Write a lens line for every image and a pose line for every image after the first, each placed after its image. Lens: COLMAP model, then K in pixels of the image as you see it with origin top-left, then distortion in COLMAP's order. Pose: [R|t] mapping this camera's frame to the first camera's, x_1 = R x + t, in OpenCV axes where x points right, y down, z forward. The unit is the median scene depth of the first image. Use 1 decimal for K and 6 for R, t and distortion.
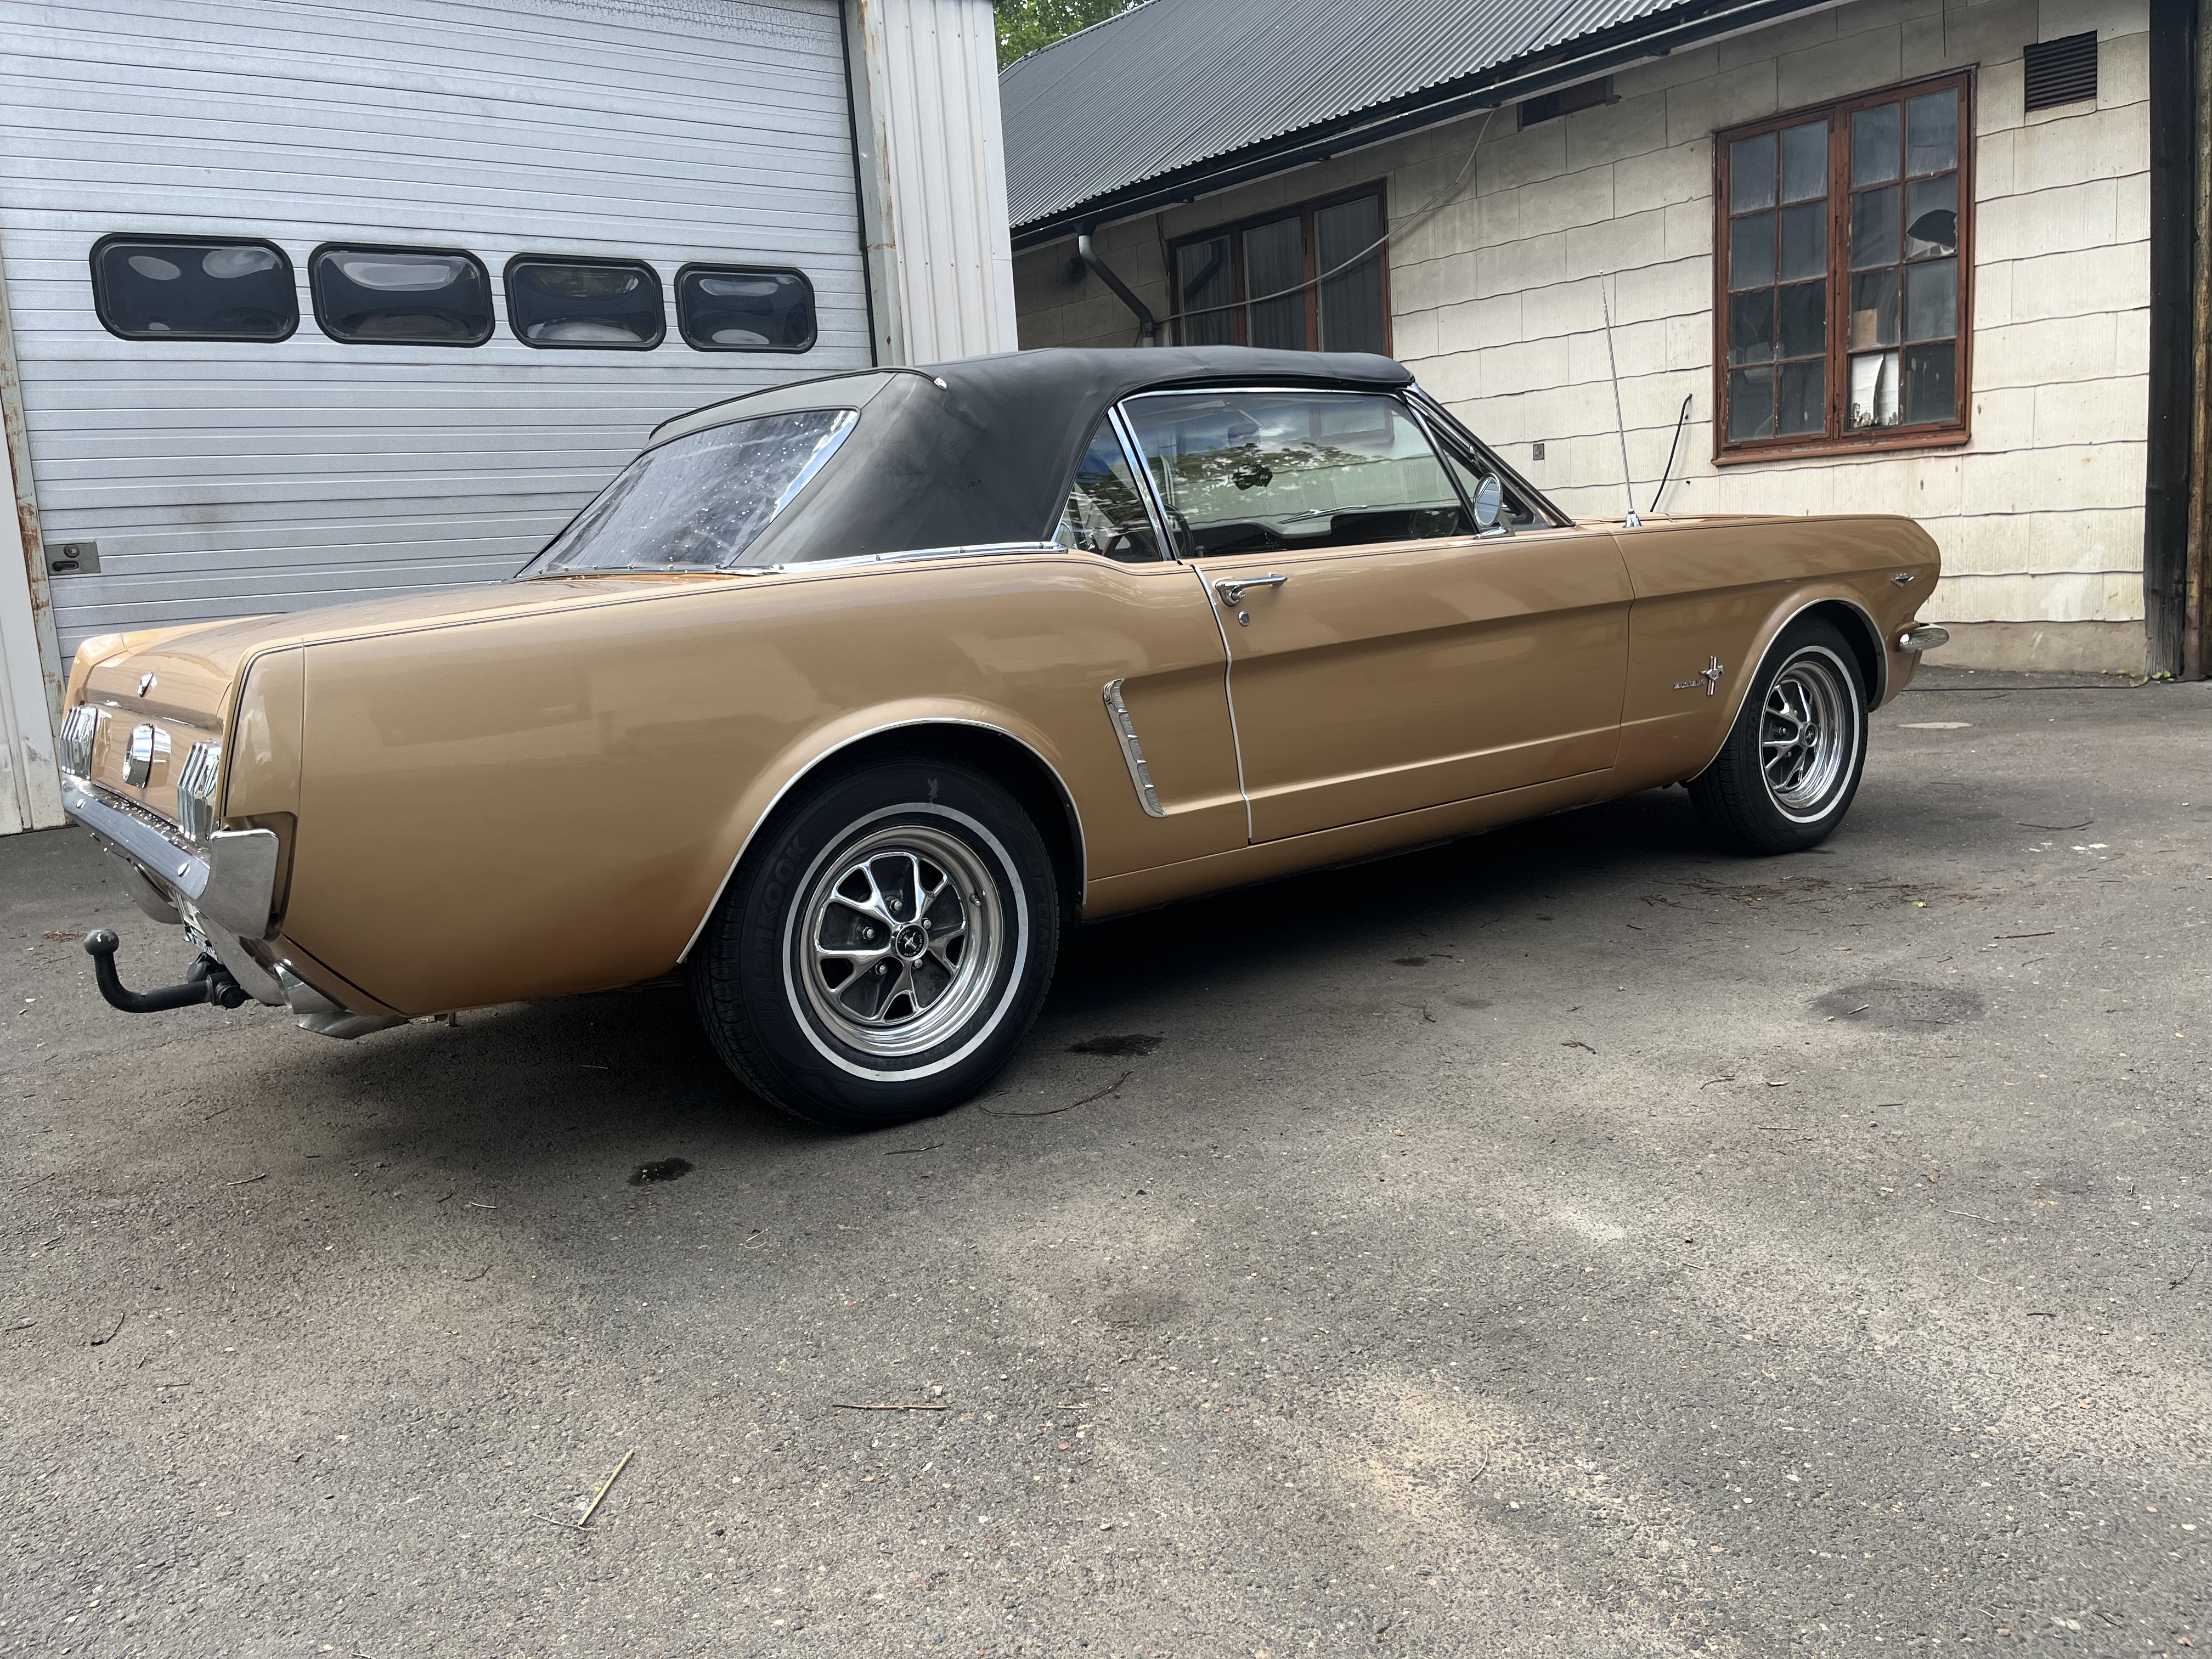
lens RADIAL K [[1661.9, 0, 1106.0], [0, 1661.9, 829.5], [0, 0, 1]] dist [0.080524, -0.117008]
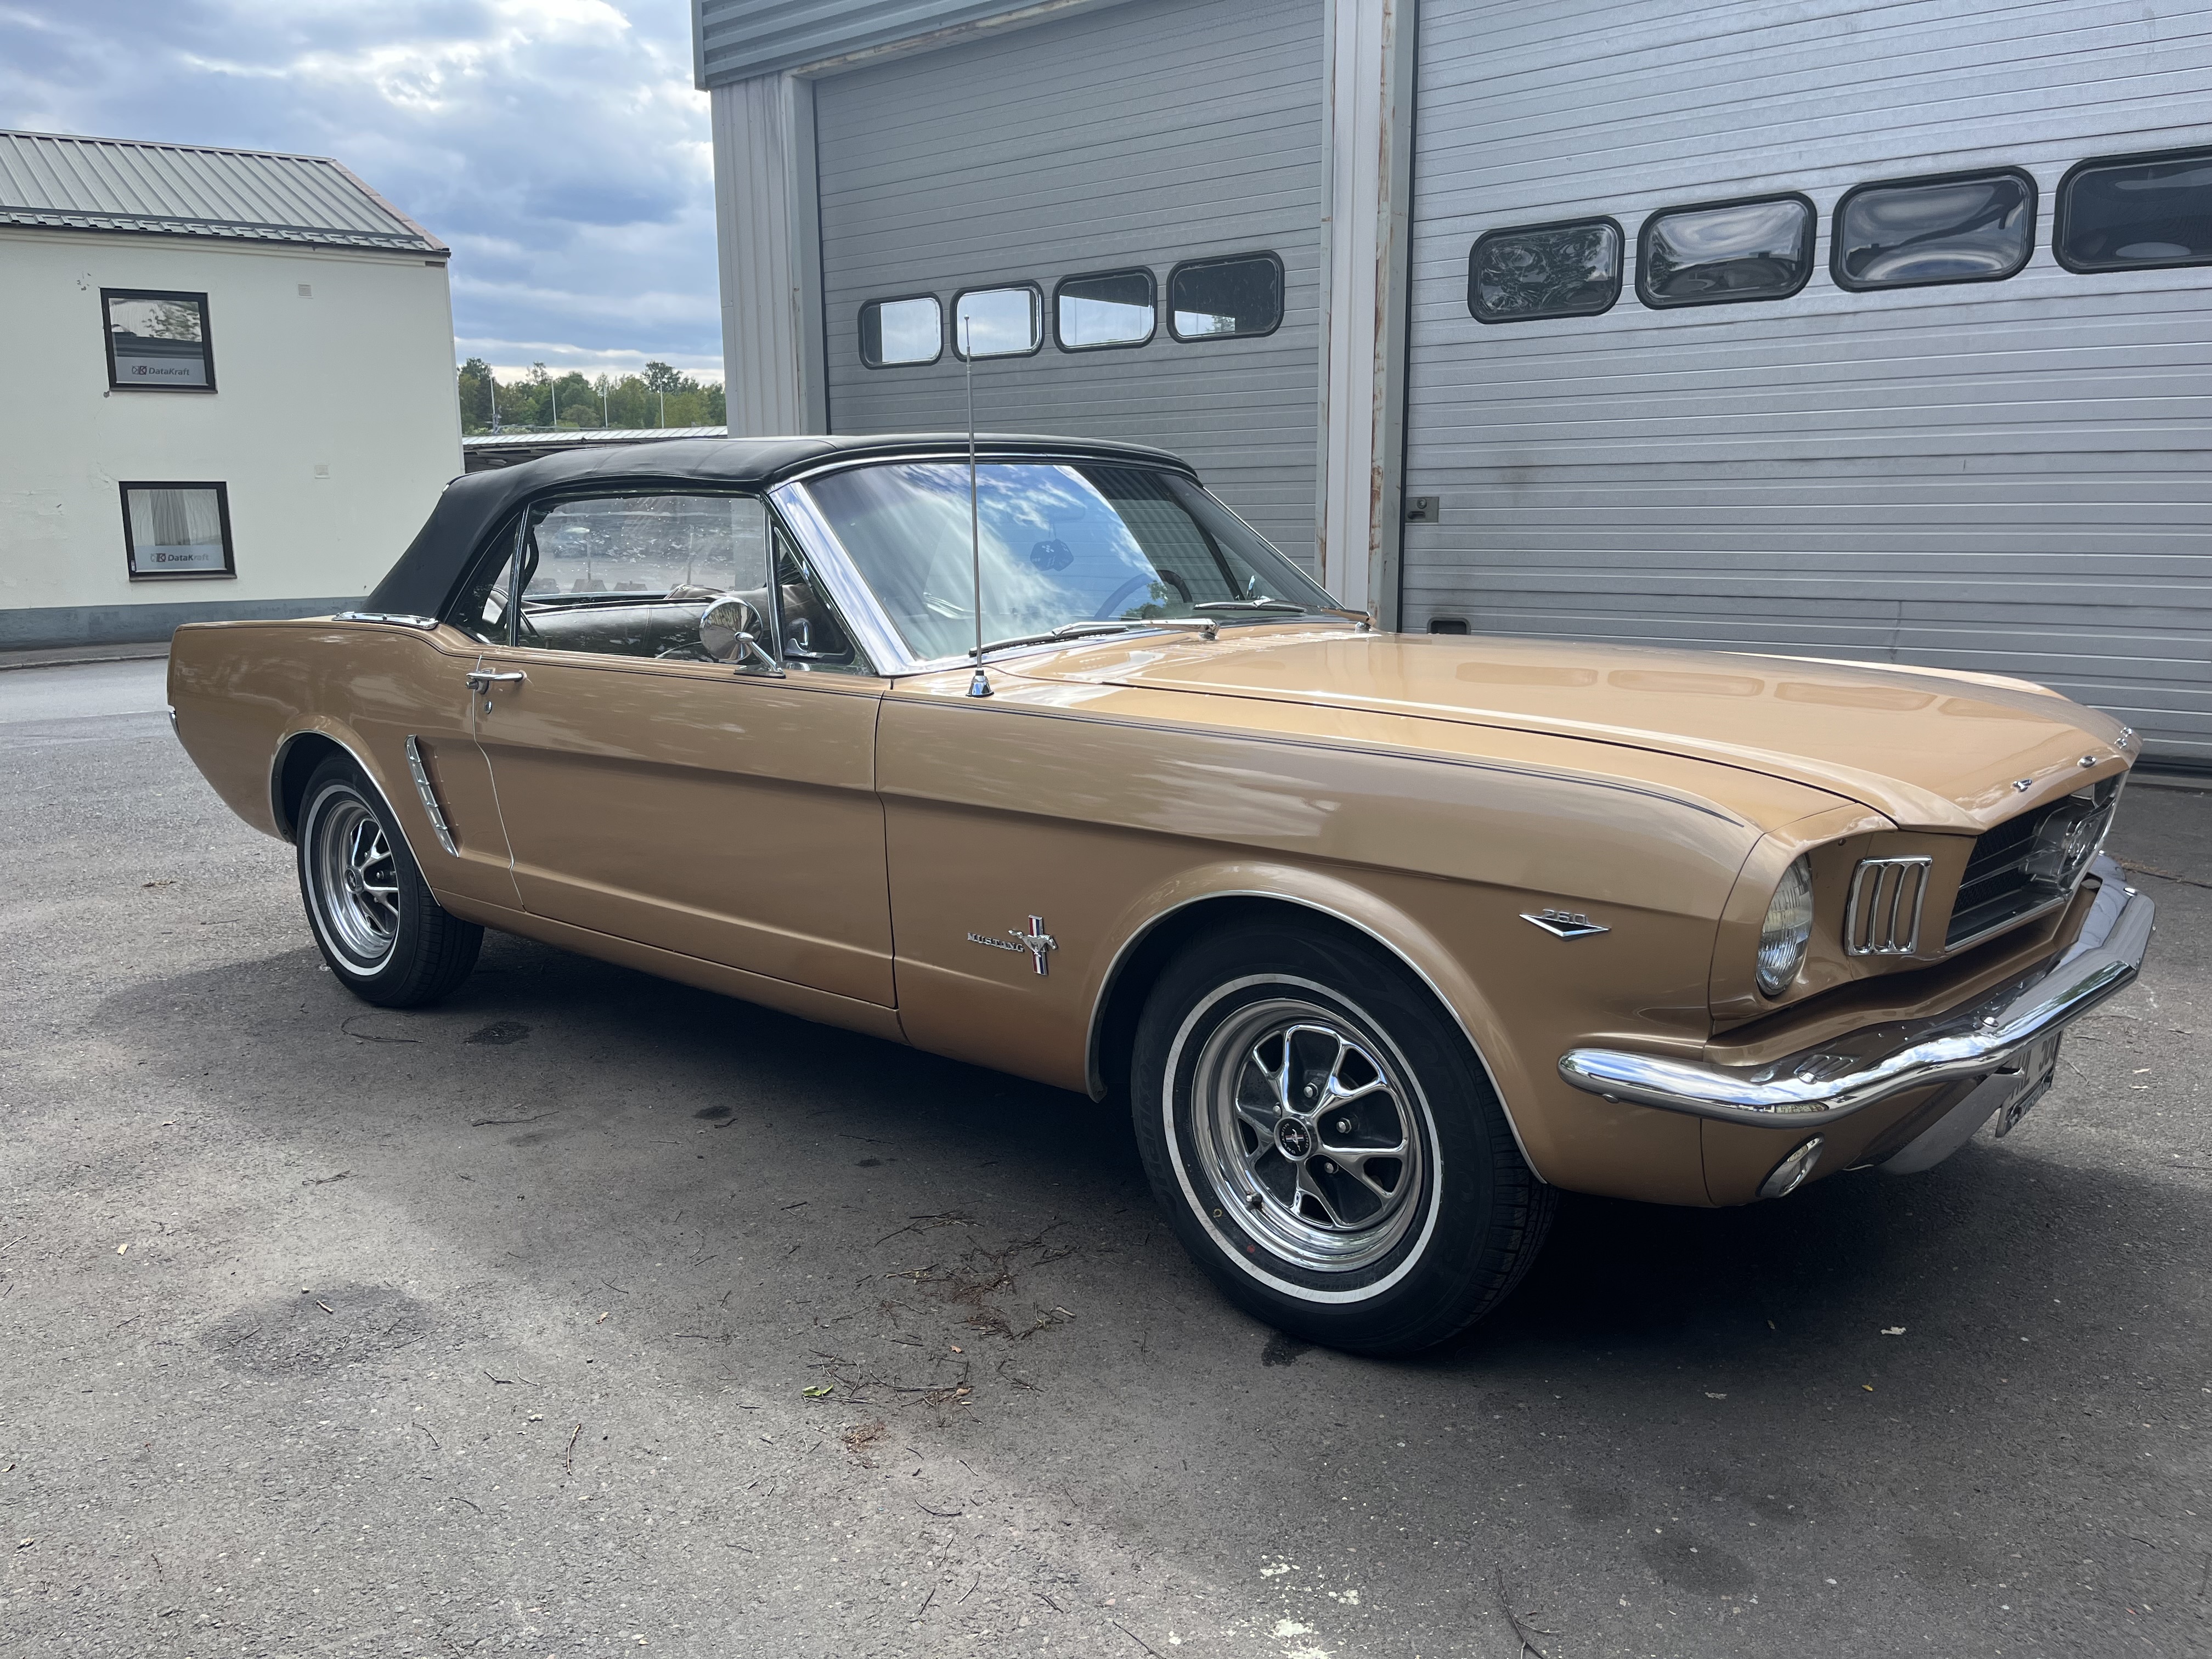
lens RADIAL K [[1660.5, 0, 1109.3], [0, 1660.5, 834.2], [0, 0, 1]] dist [0.071116, -0.096260]
pose [[0.214621, 0.251619, -0.943730, 0.503366], [-0.171090, 0.960991, 0.217312, -0.144869], [0.961595, 0.114823, 0.249299, 0.458369]]
